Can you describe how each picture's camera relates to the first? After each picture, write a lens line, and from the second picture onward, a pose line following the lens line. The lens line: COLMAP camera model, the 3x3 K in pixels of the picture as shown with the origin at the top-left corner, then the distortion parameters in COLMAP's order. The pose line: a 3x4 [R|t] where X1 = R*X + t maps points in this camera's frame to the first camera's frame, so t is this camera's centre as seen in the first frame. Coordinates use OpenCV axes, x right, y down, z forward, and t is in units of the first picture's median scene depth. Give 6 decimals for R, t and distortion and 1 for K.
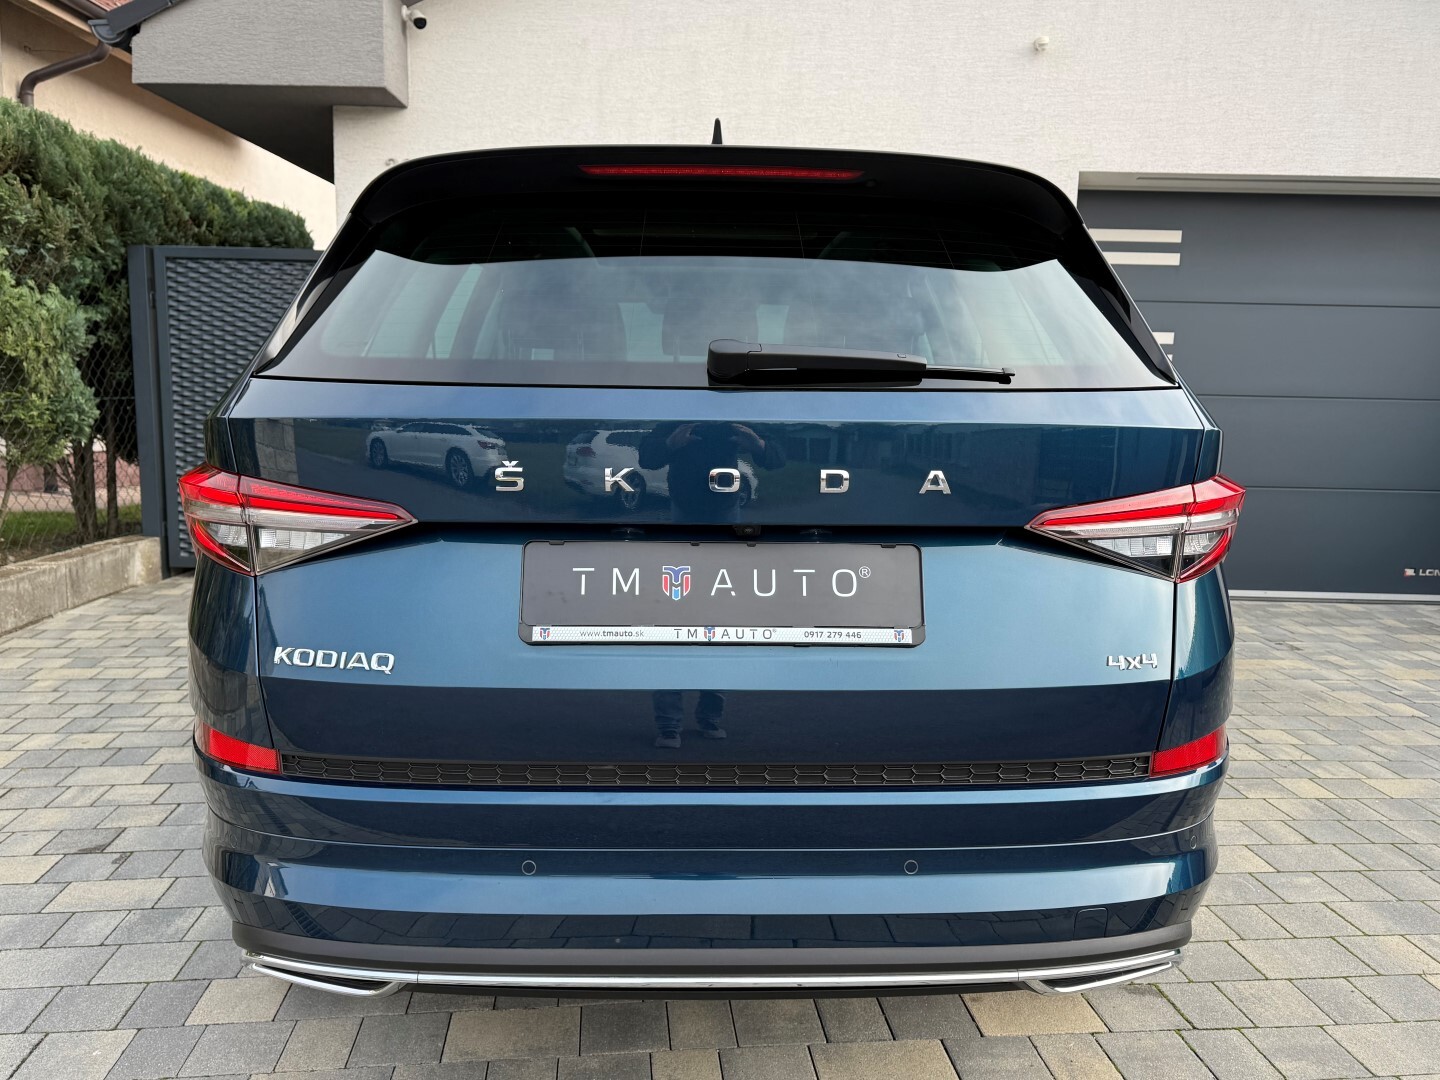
lens RADIAL K [[1137.1, 0, 717.9], [0, 1137.1, 544.7], [0, 0, 1]] dist [0.047079, -0.056155]
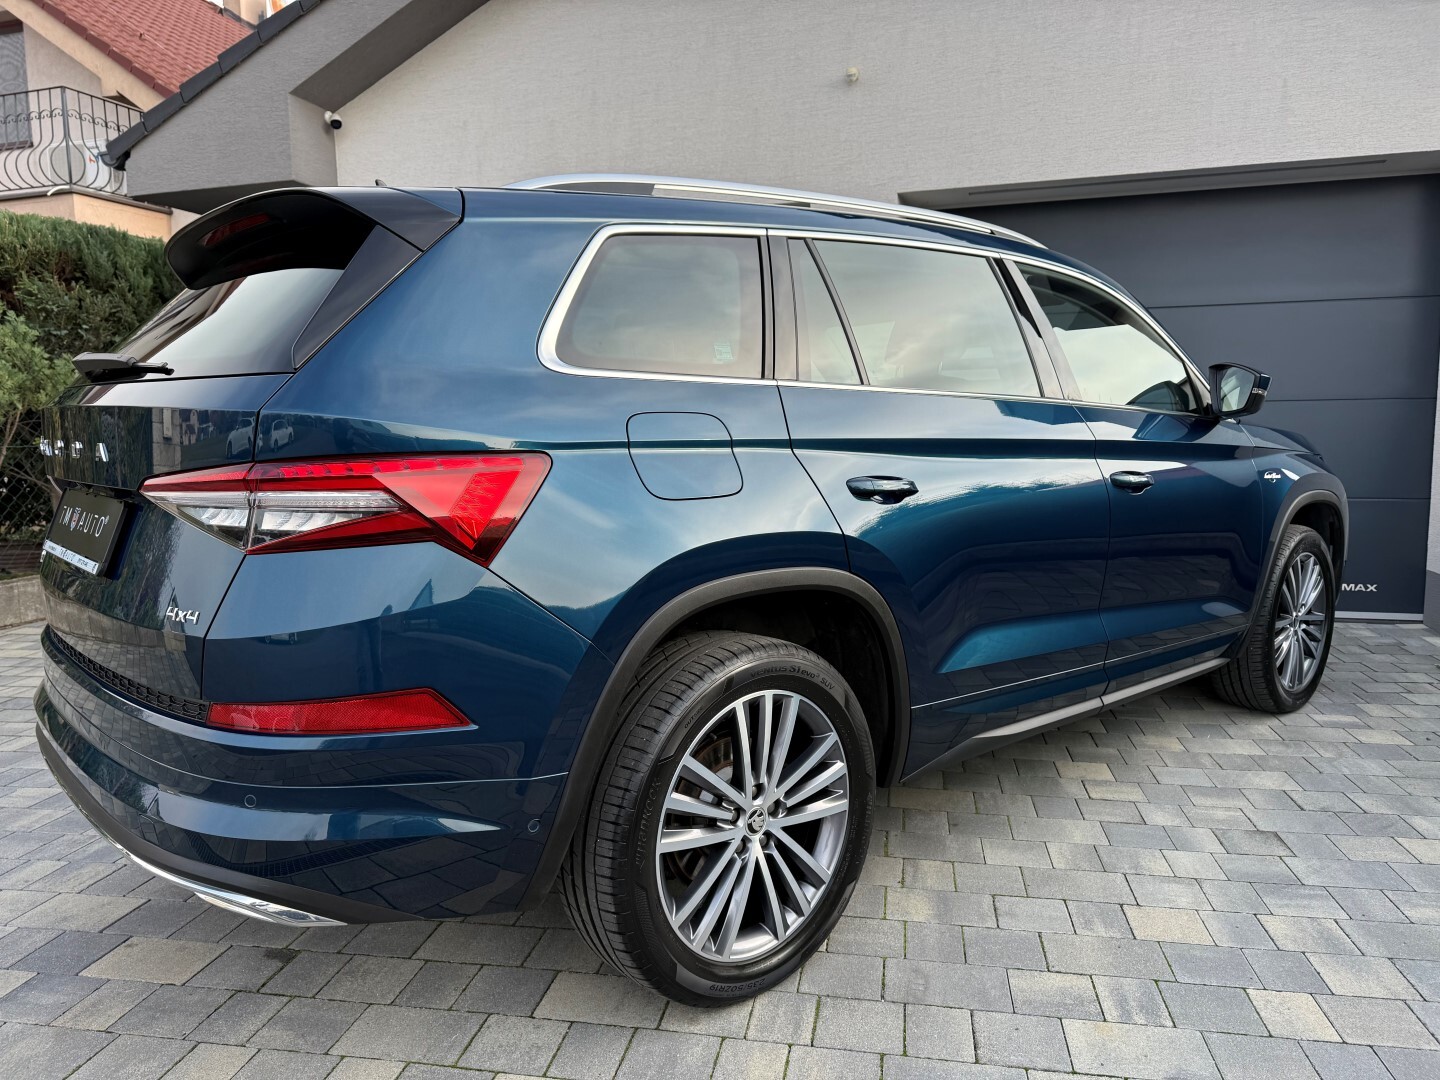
lens RADIAL K [[1026.3, 0, 721.6], [0, 1026.3, 542.0], [0, 0, 1]] dist [0.039081, -0.044021]
pose [[0.961382, -0.005030, -0.275171, 0.420613], [-0.002189, 0.999662, -0.025921, 0.012267], [0.275208, 0.025523, 0.961046, 0.074302]]
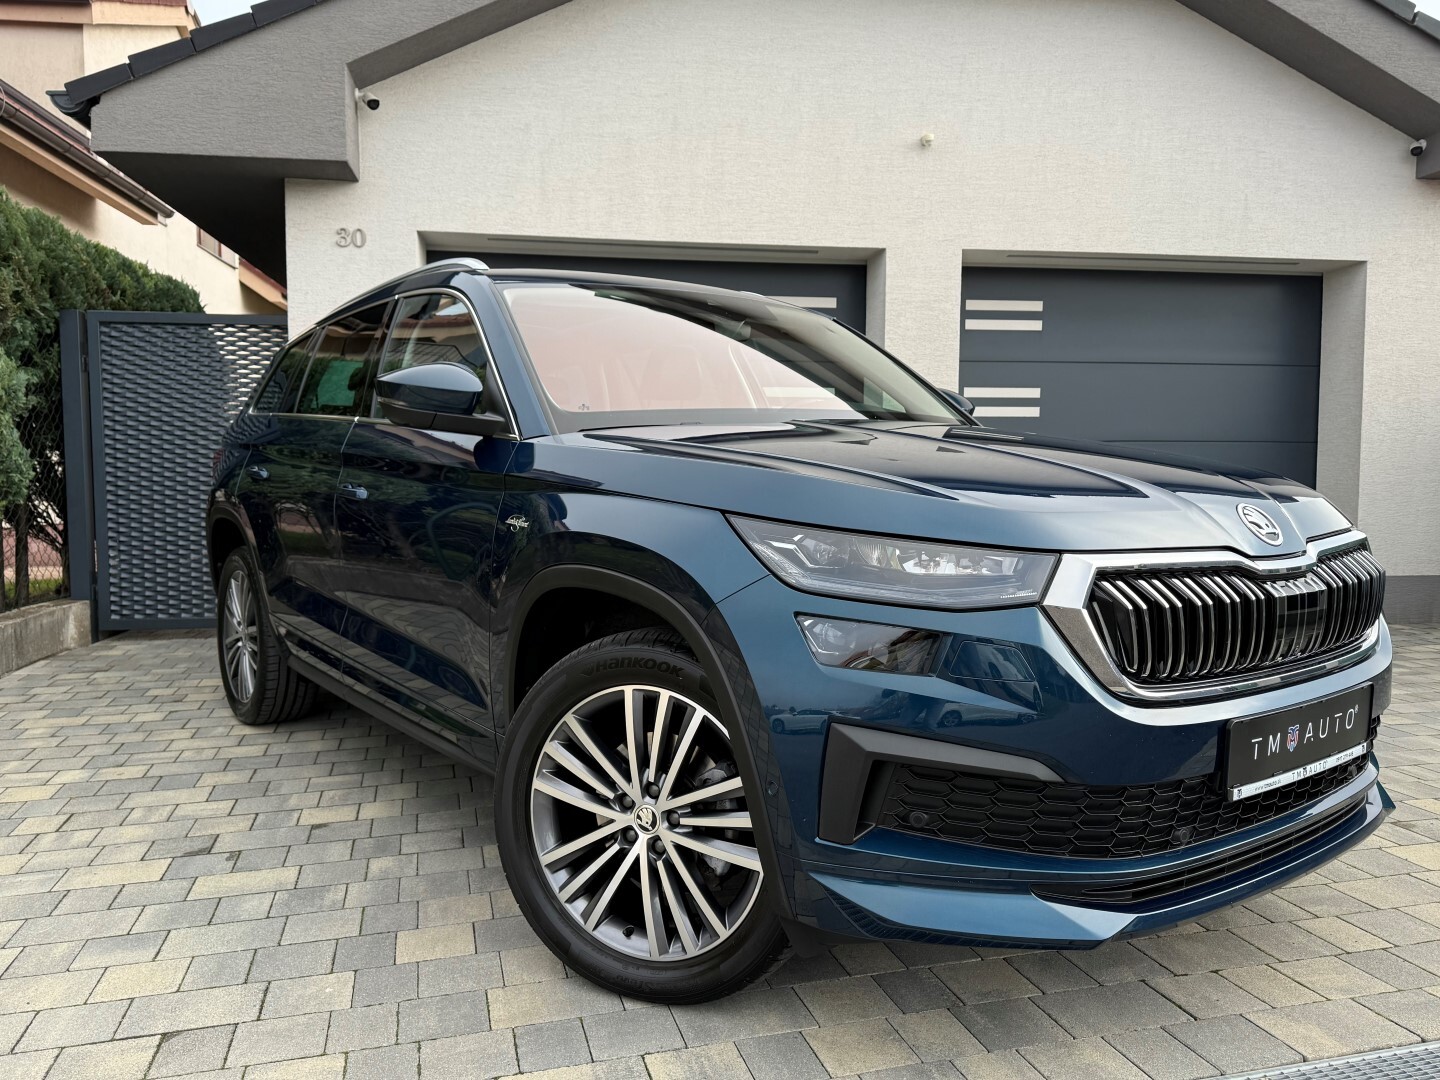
lens RADIAL K [[1112.8, 0, 719.4], [0, 1112.8, 542.1], [0, 0, 1]] dist [0.058252, -0.073141]
pose [[0.985919, -0.030613, 0.164397, -0.123714], [0.042923, 0.996491, -0.071856, 0.041103], [-0.161620, 0.077901, 0.983774, -0.052065]]
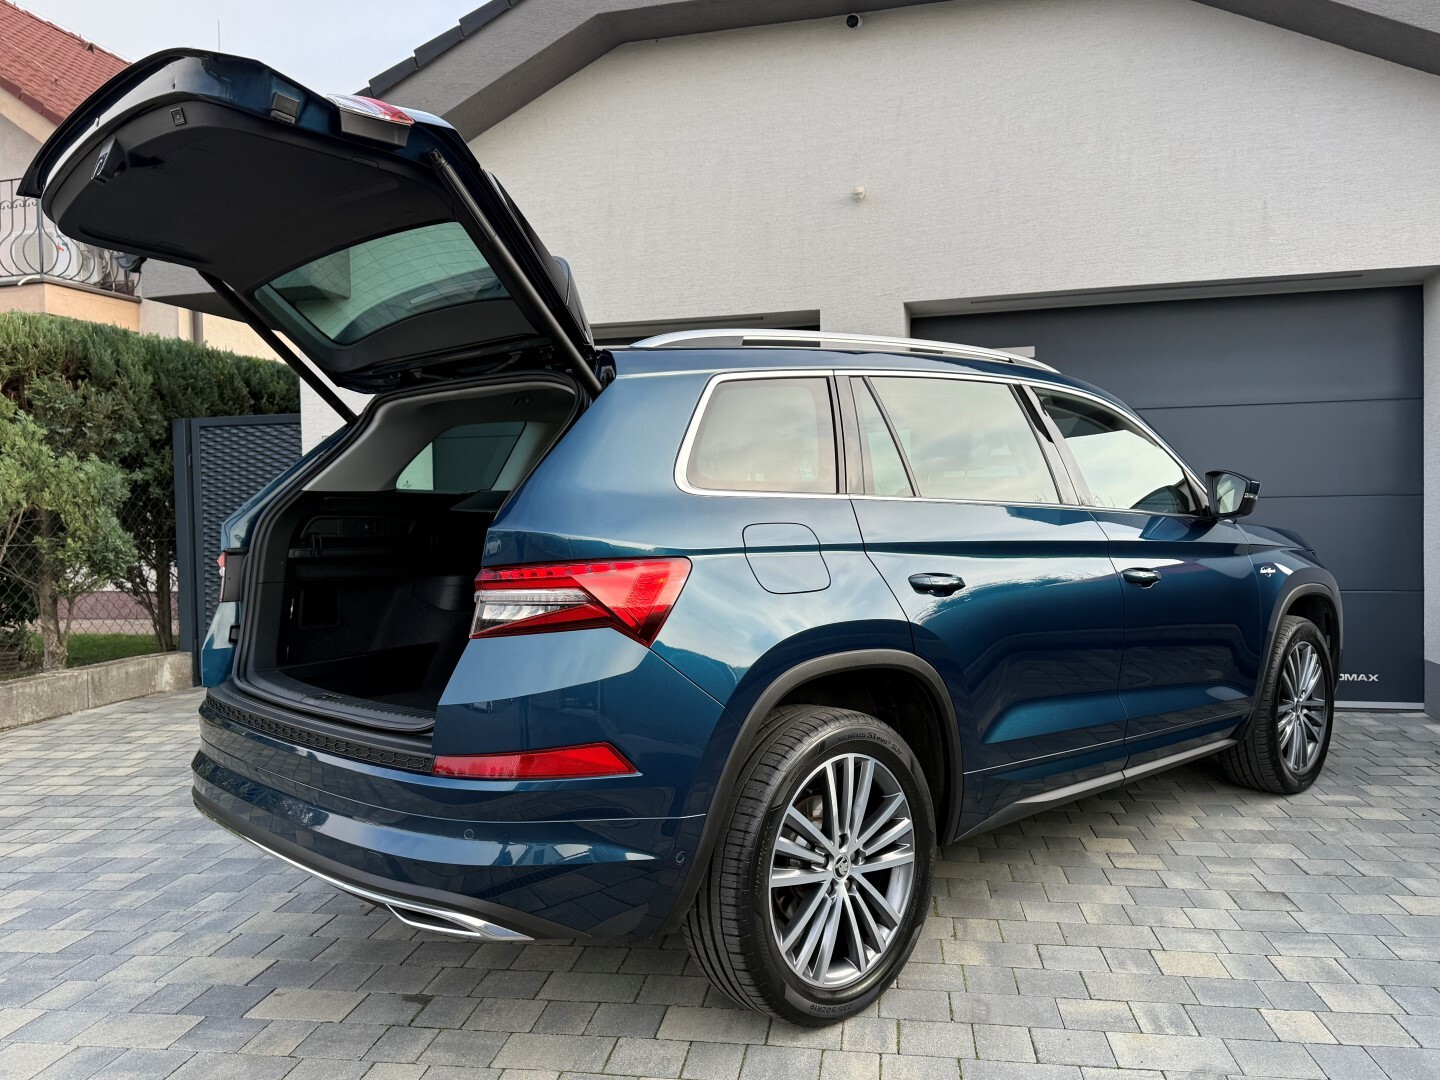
lens RADIAL K [[1137.1, 0, 713.7], [0, 1137.1, 540.8], [0, 0, 1]] dist [0.047079, -0.056155]
pose [[0.968575, -0.033228, -0.246490, 0.402205], [0.005009, 0.993441, -0.114239, 0.020442], [0.248669, 0.109414, 0.962389, -0.054259]]
